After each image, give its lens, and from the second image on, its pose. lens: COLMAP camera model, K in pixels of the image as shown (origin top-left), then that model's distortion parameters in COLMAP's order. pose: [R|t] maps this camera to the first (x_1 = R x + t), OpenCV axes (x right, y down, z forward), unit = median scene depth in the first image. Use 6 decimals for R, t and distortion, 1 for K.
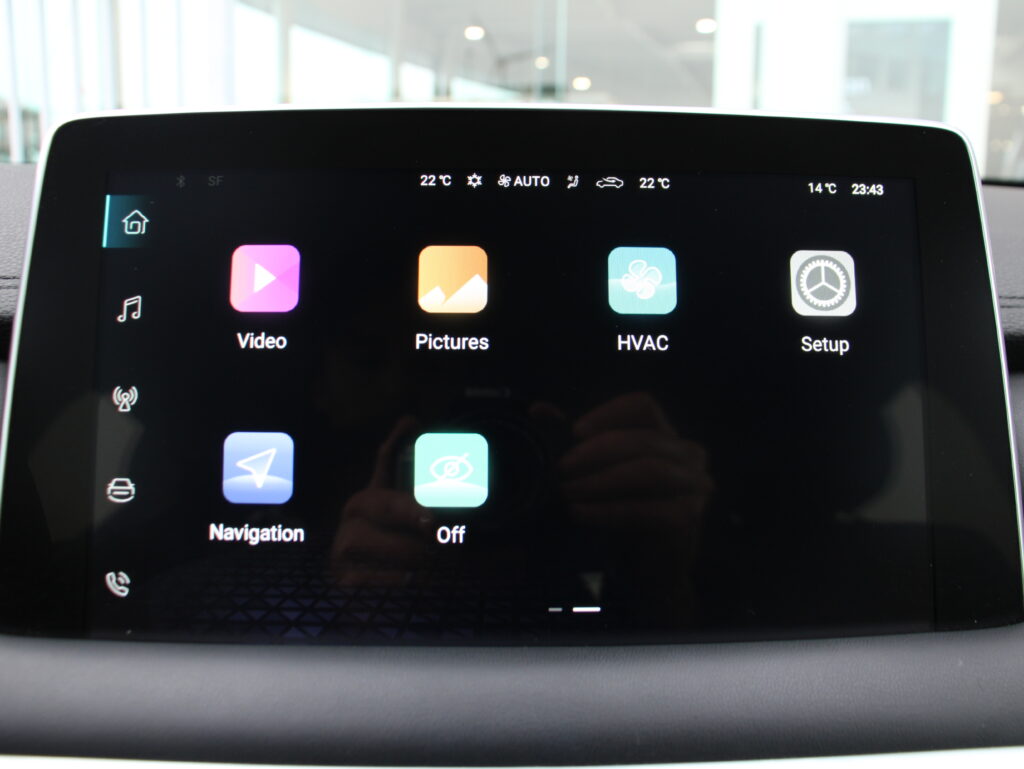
lens RADIAL K [[934.4, 0, 514.2], [0, 934.4, 373.2], [0, 0, 1]] dist [-0.185896, 0.149514]
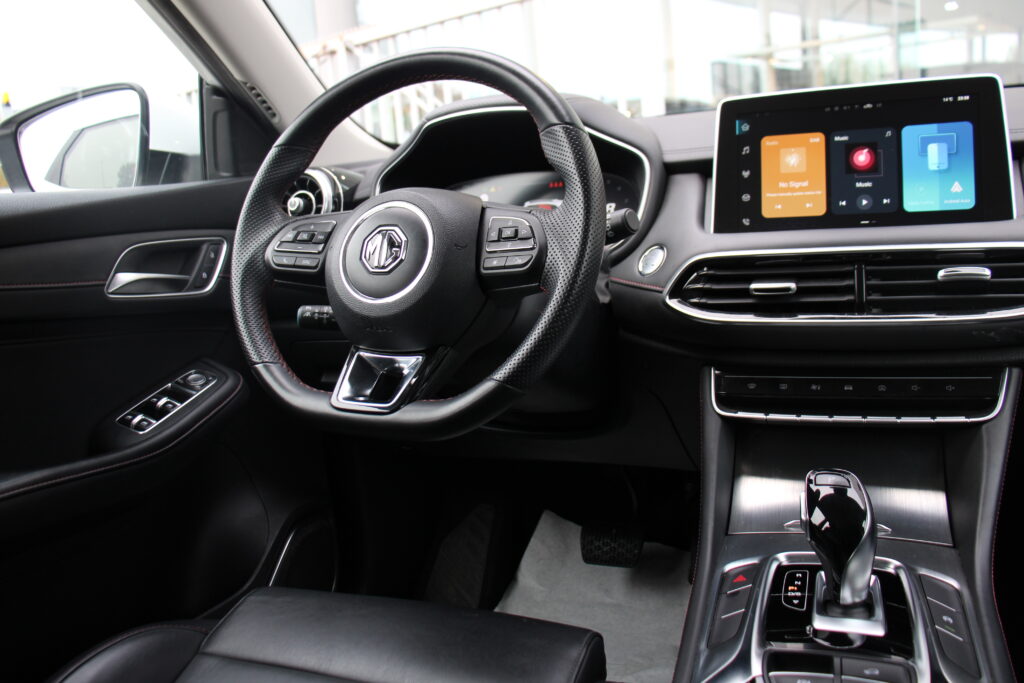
lens RADIAL K [[831.9, 0, 513.3], [0, 831.9, 327.6], [0, 0, 1]] dist [-0.181808, 0.150758]
pose [[0.906839, -0.009187, -0.421377, 0.108922], [0.025155, 0.999160, 0.032351, 0.510033], [0.420726, -0.039937, 0.906308, -2.390615]]
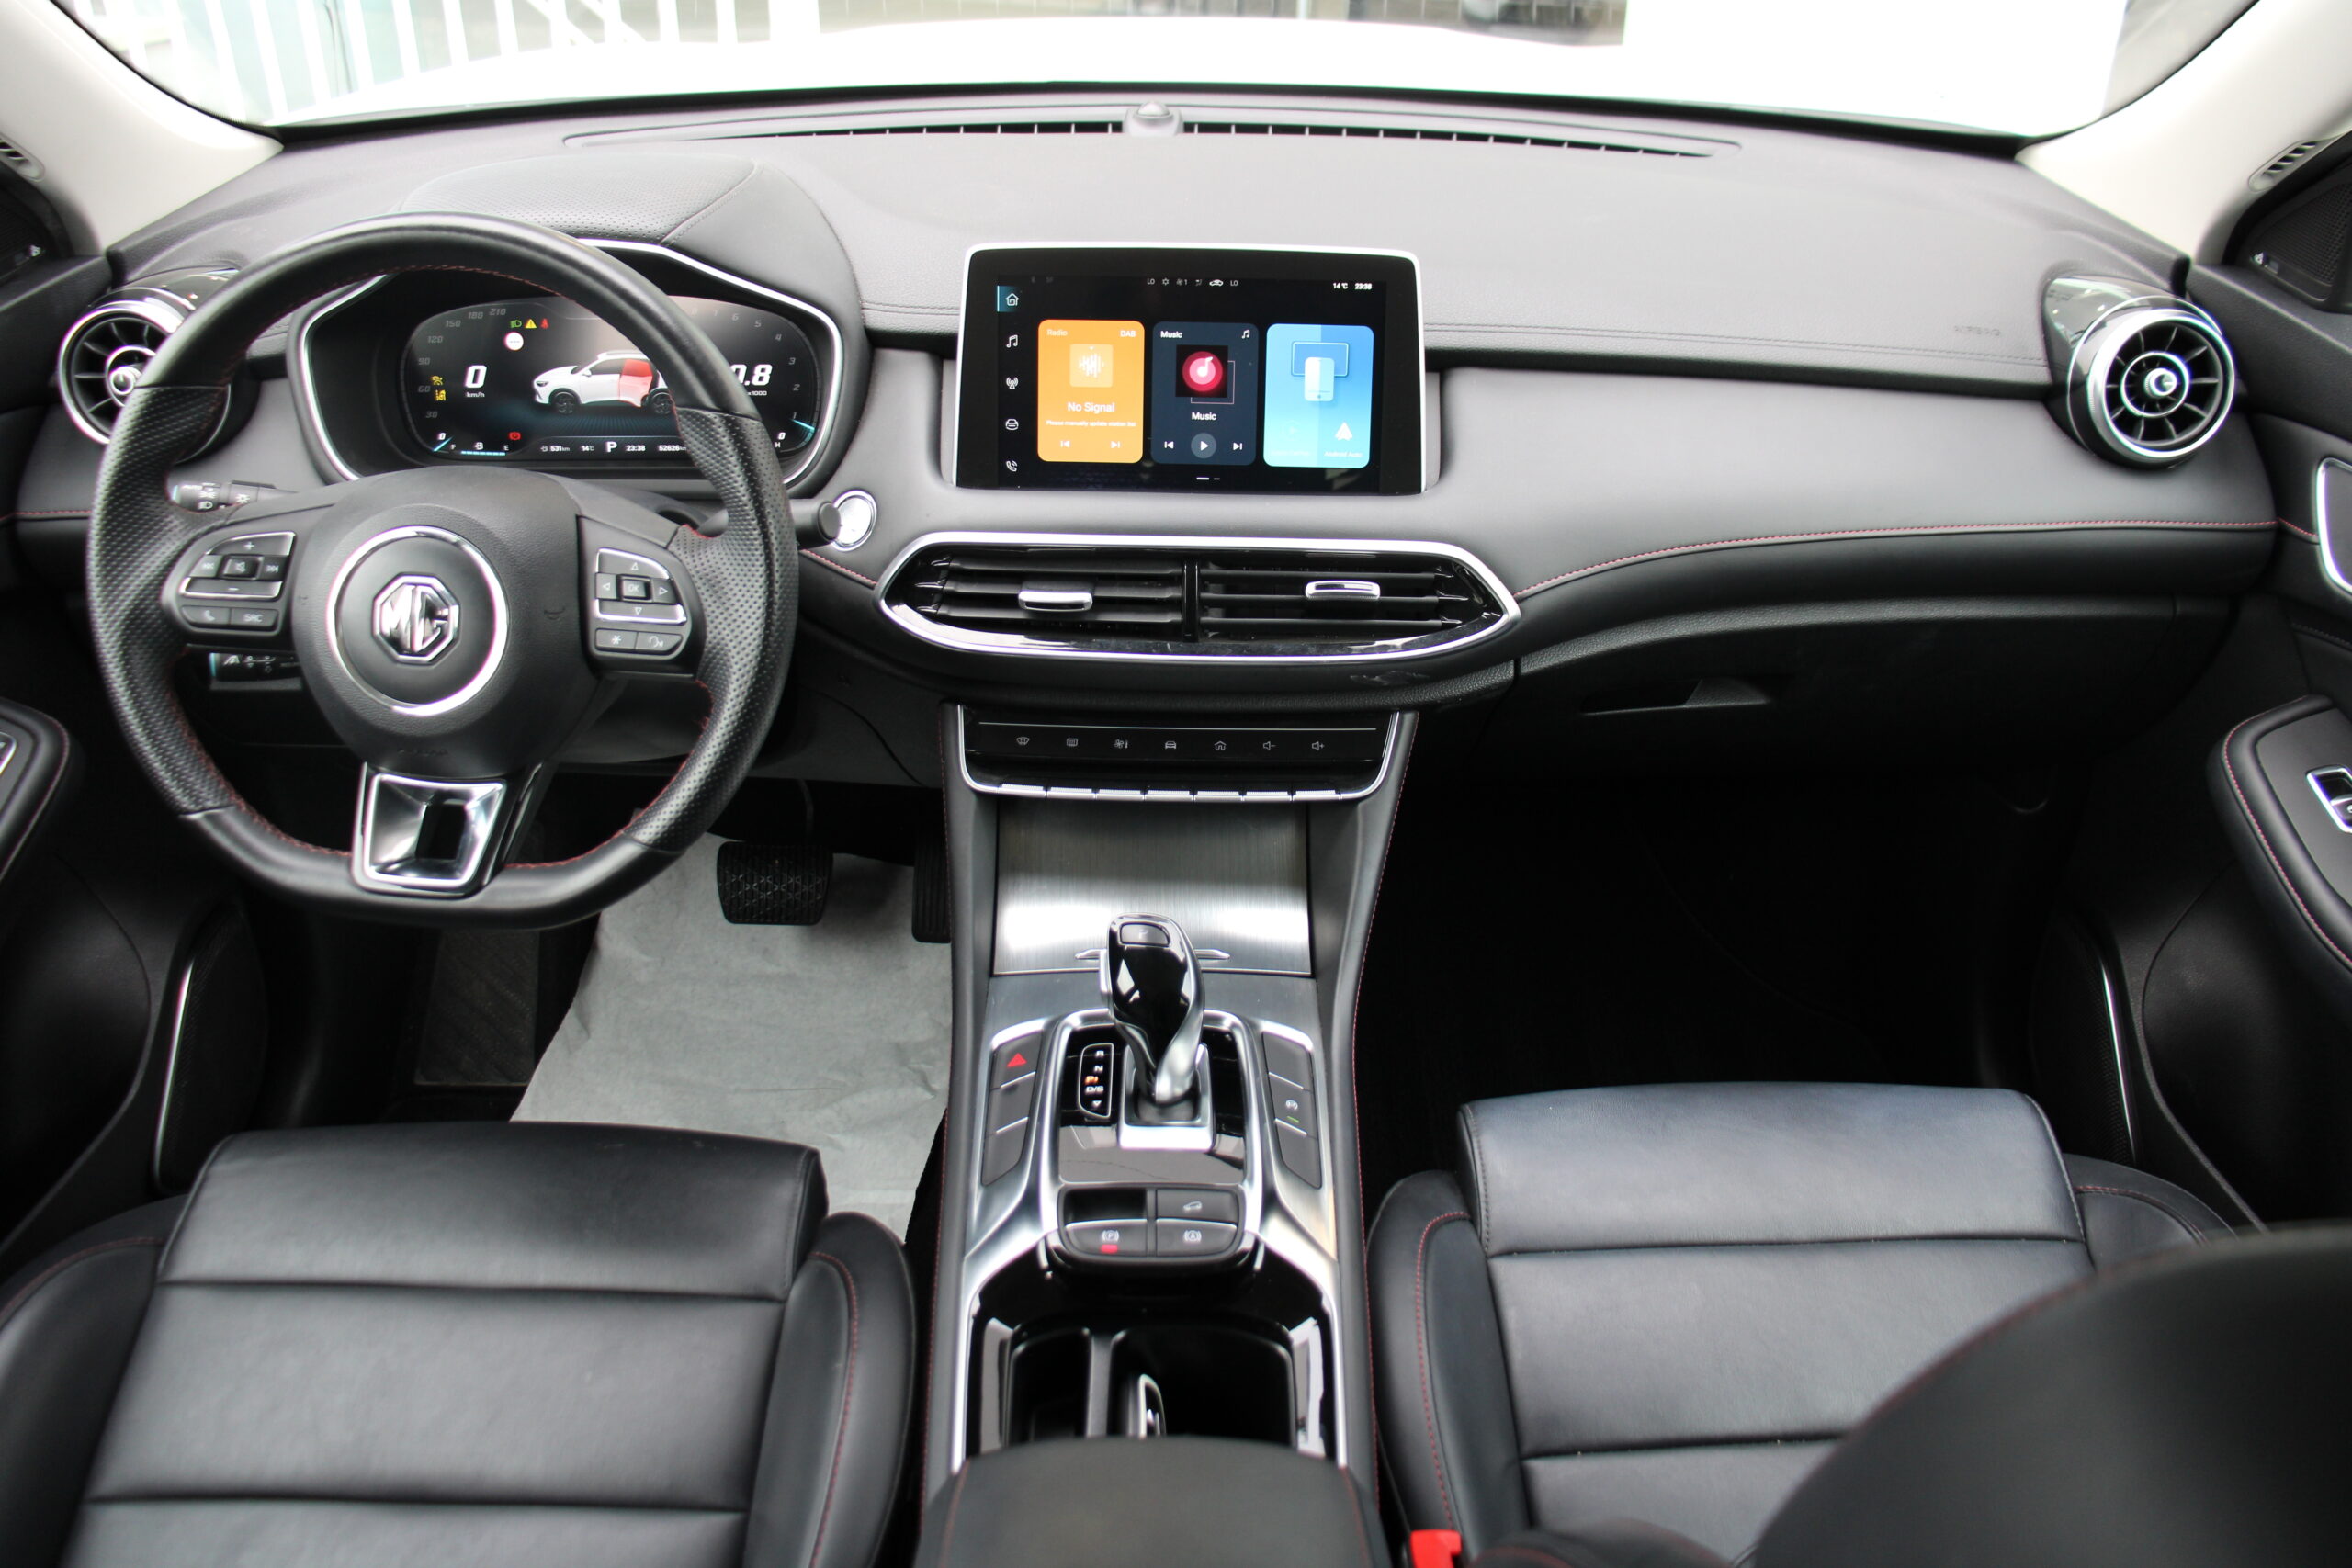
lens RADIAL K [[1910.5, 0, 1179.0], [0, 1910.5, 752.0], [0, 0, 1]] dist [-0.181808, 0.150758]
pose [[0.998481, 0.027823, -0.047555, 0.208285], [-0.008676, 0.931758, 0.362976, -0.778424], [0.054409, -0.362012, 0.930584, -3.436063]]
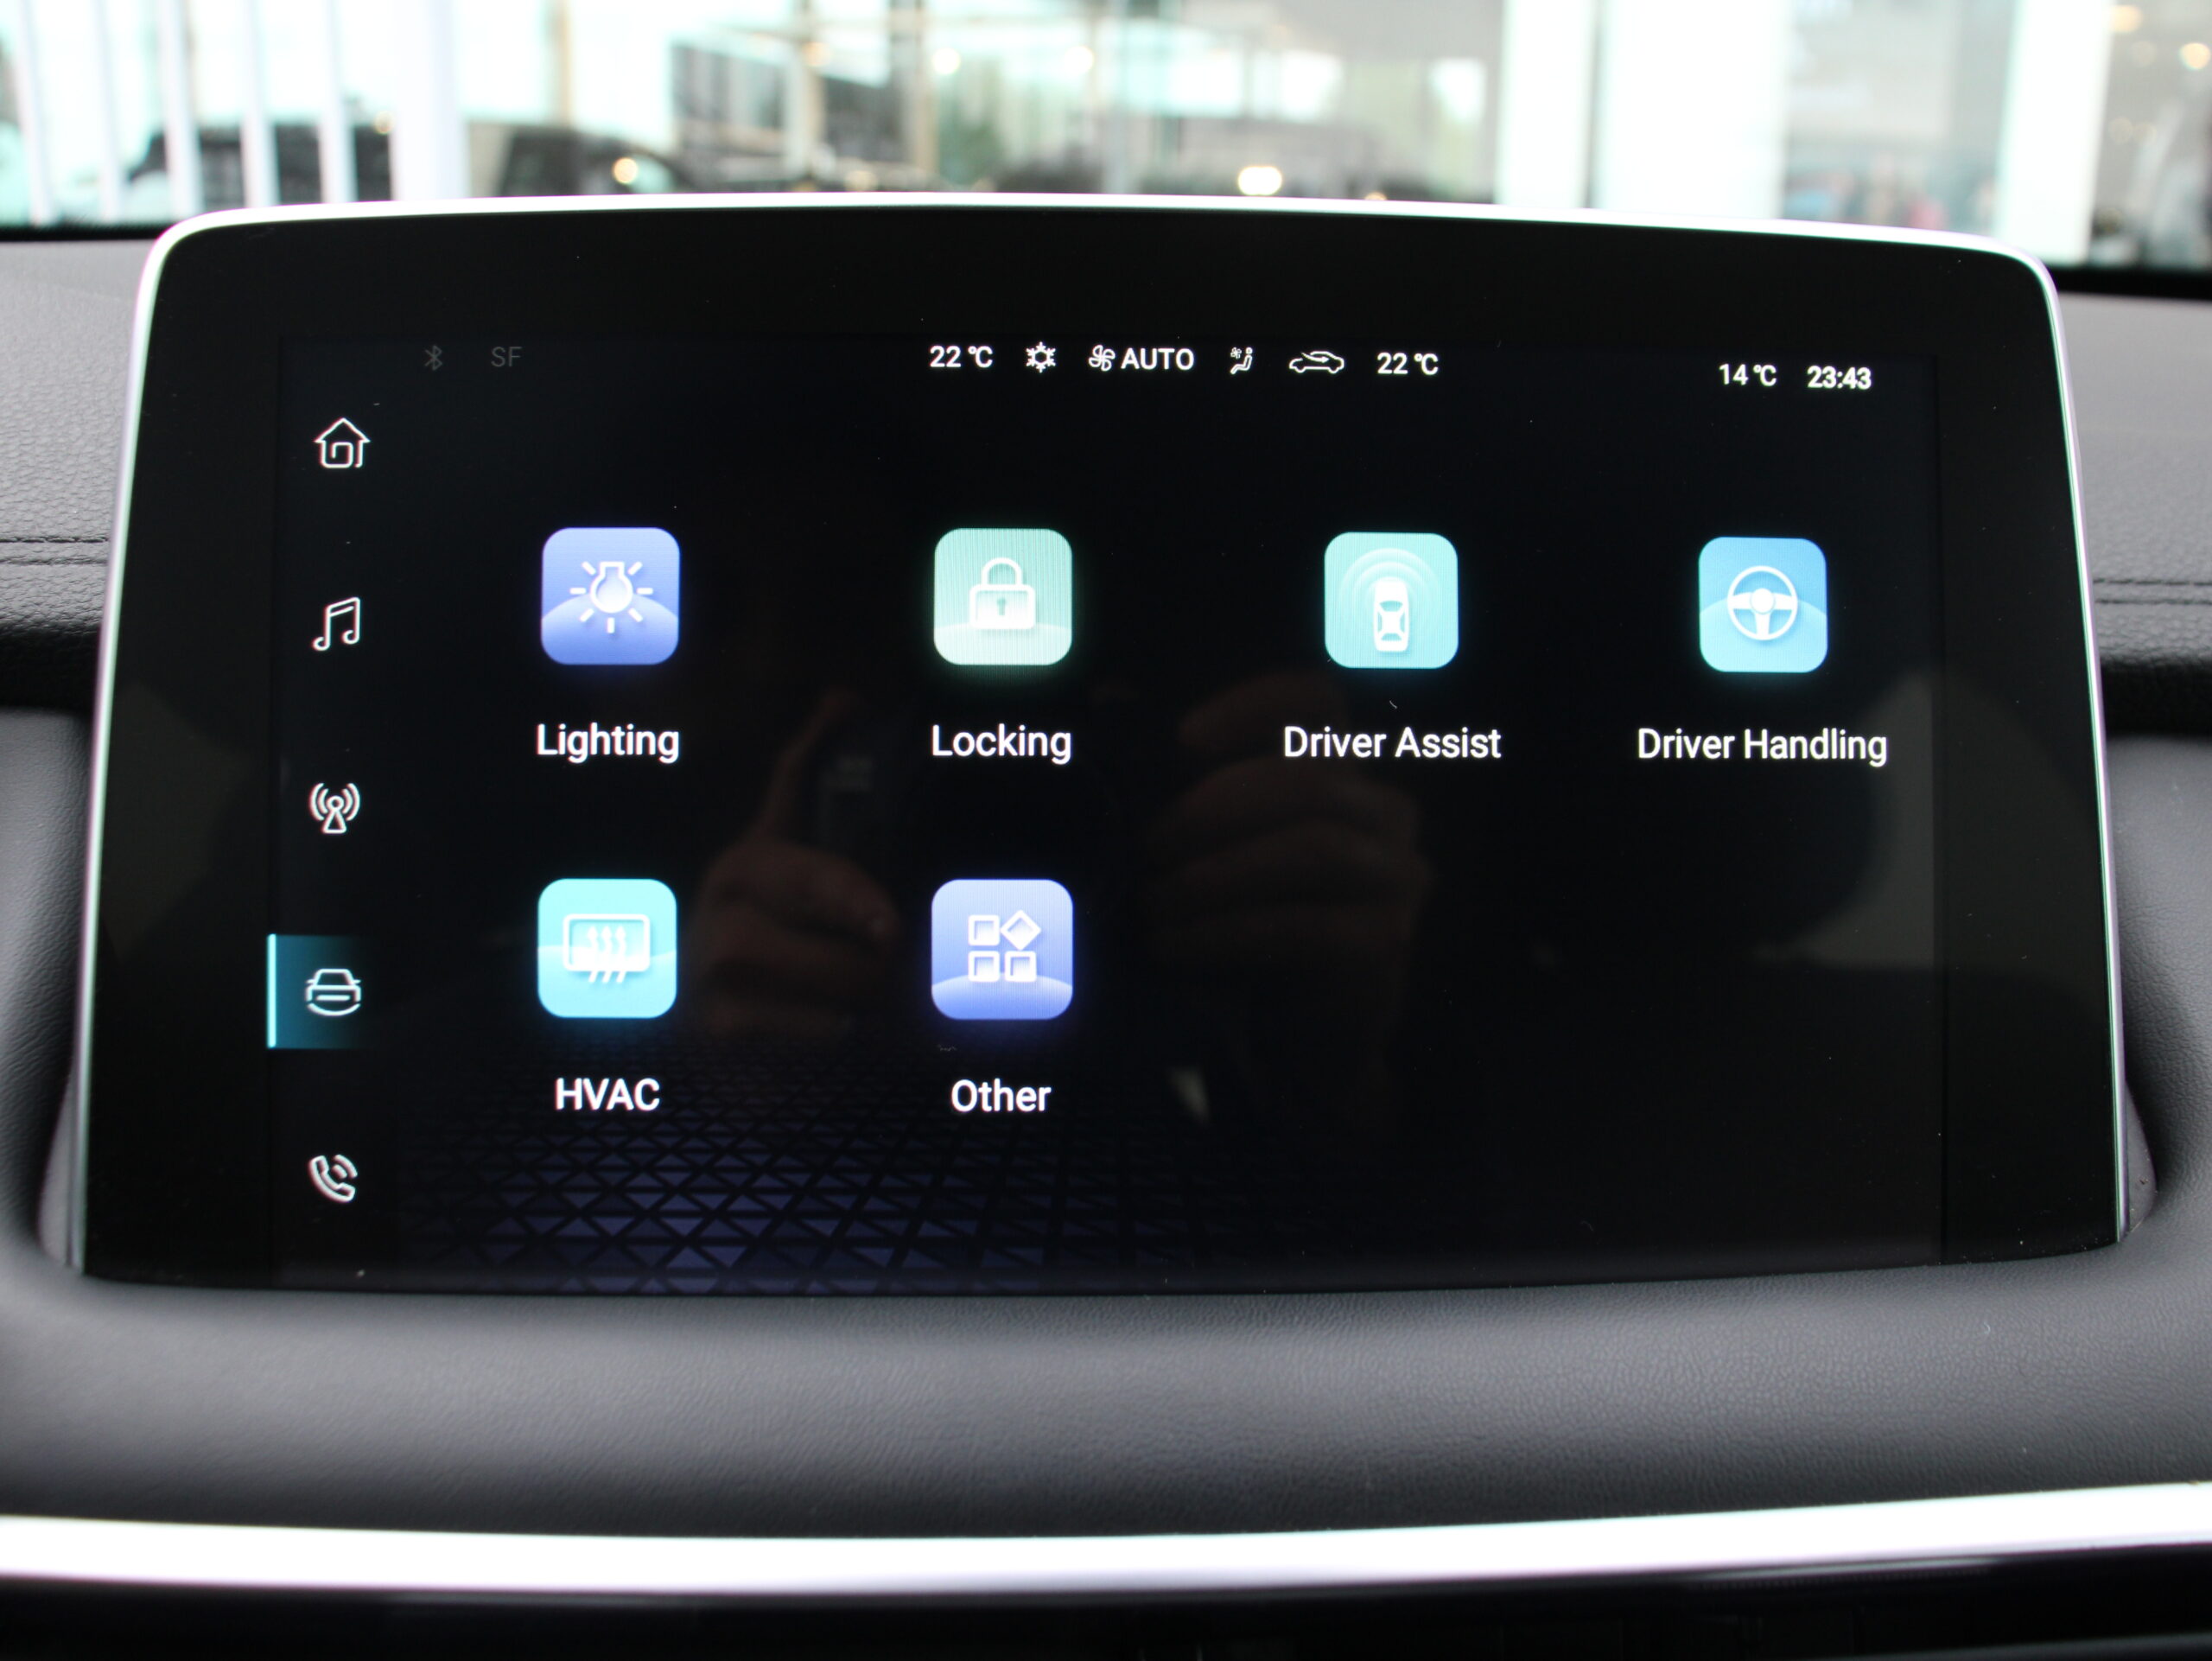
lens RADIAL K [[2020.2, 0, 1104.3], [0, 2020.2, 807.3], [0, 0, 1]] dist [-0.186631, 0.155433]
pose [[0.999787, -0.000359, 0.020649, -0.031206], [-0.001617, 0.995421, 0.095579, -0.072768], [-0.020589, -0.095592, 0.995208, -0.073162]]
